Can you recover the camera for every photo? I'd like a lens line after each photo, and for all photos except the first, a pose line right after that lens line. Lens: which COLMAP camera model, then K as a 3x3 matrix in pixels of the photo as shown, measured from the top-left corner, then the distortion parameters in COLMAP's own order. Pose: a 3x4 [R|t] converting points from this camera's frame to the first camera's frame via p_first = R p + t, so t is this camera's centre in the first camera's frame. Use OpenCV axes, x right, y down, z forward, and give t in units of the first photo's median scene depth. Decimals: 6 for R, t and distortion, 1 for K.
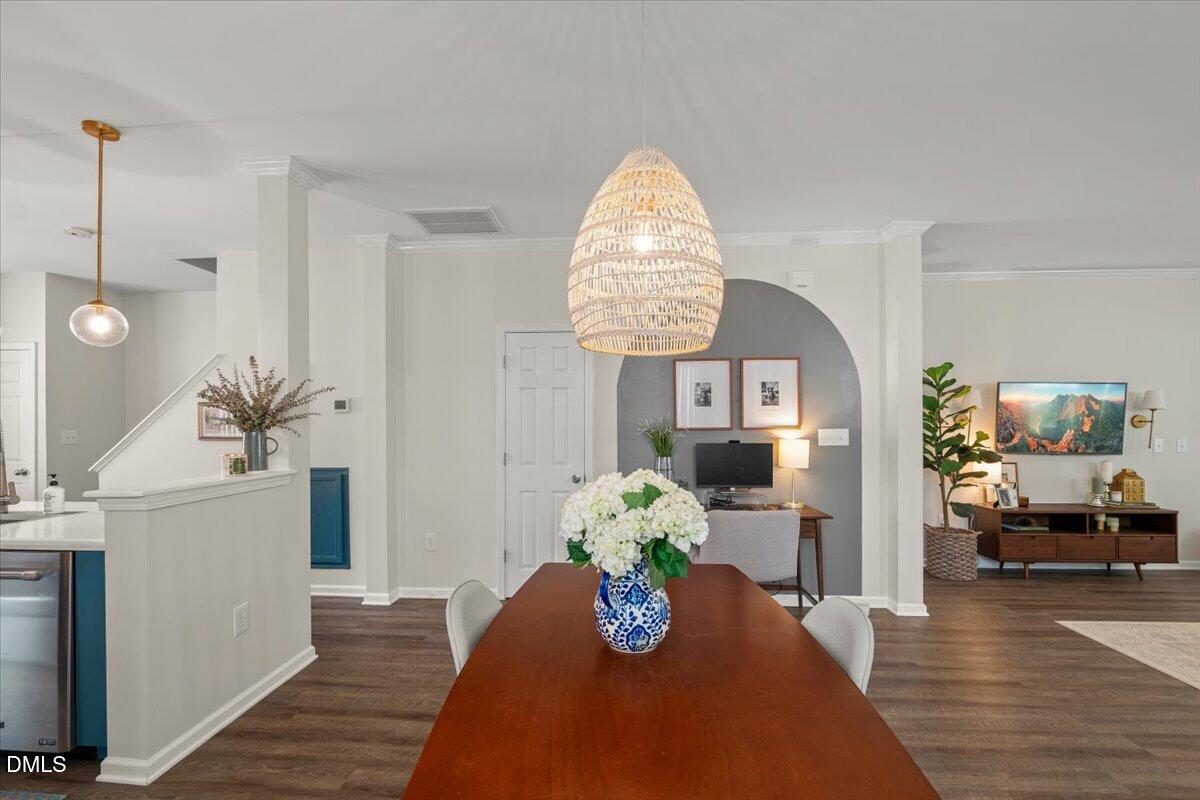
lens RADIAL K [[492.0, 0, 602.9], [0, 492.0, 424.7], [0, 0, 1]] dist [-0.013552, 0.002422]
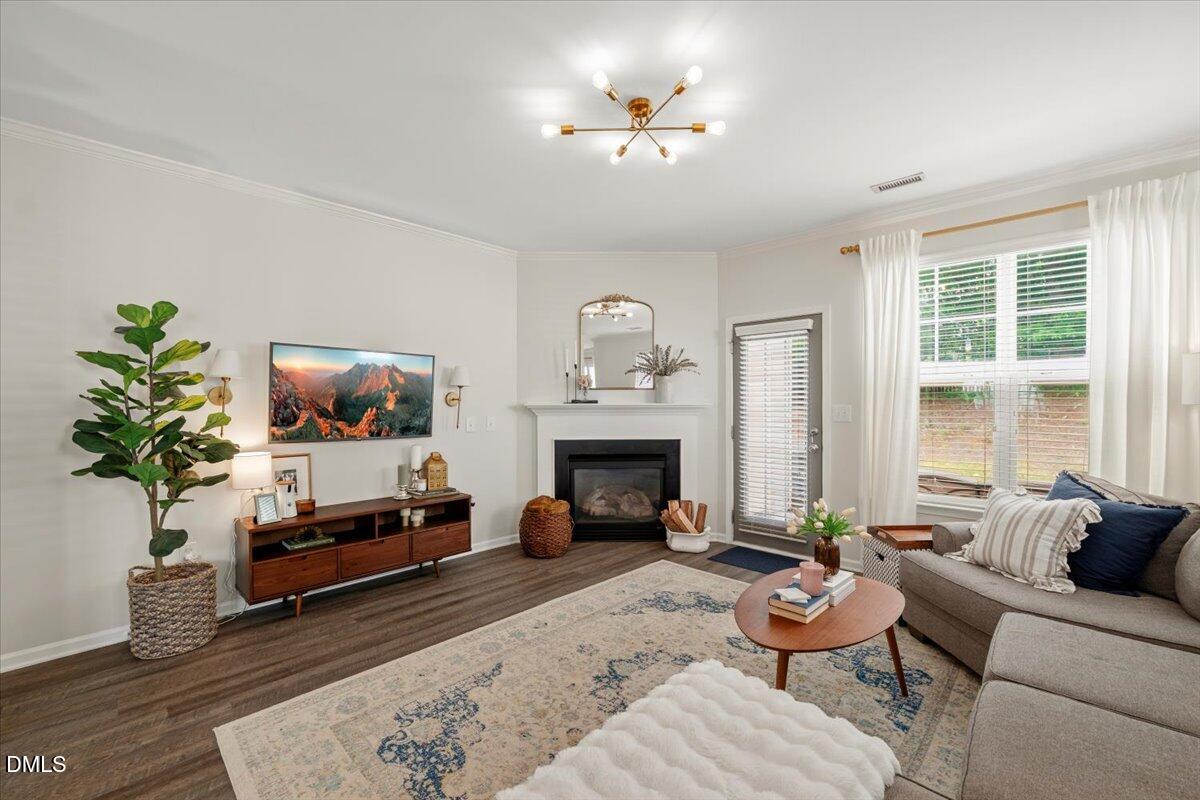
lens RADIAL K [[492.0, 0, 607.5], [0, 492.0, 408.2], [0, 0, 1]] dist [-0.013552, 0.002422]
pose [[0.639011, -0.006166, 0.769172, 0.618004], [-0.004161, 0.999926, 0.011473, -0.001068], [-0.769186, -0.010531, 0.638938, 0.192859]]
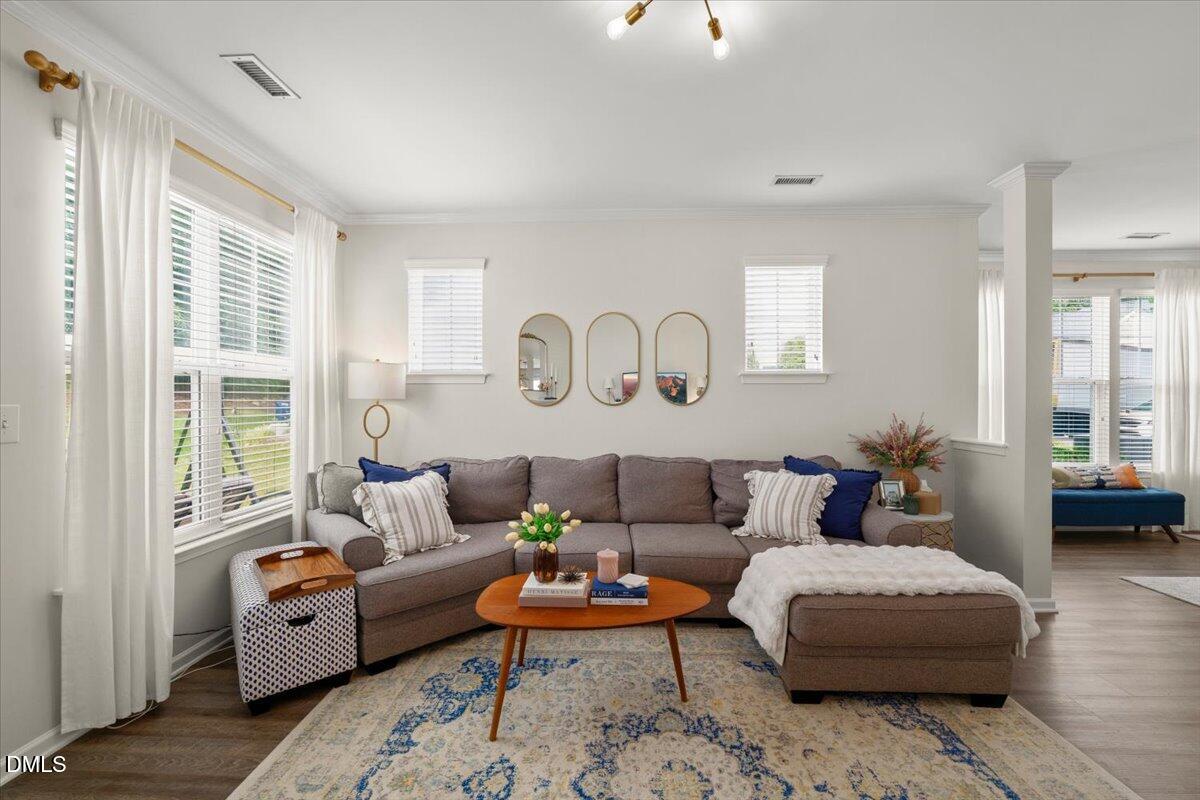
lens RADIAL K [[492.0, 0, 600.6], [0, 492.0, 398.0], [0, 0, 1]] dist [-0.013552, 0.002422]
pose [[-0.999804, 0.004634, -0.019242, 1.149685], [0.004632, 0.999989, 0.000157, -0.002102], [0.019242, 0.000068, -0.999815, 0.871139]]
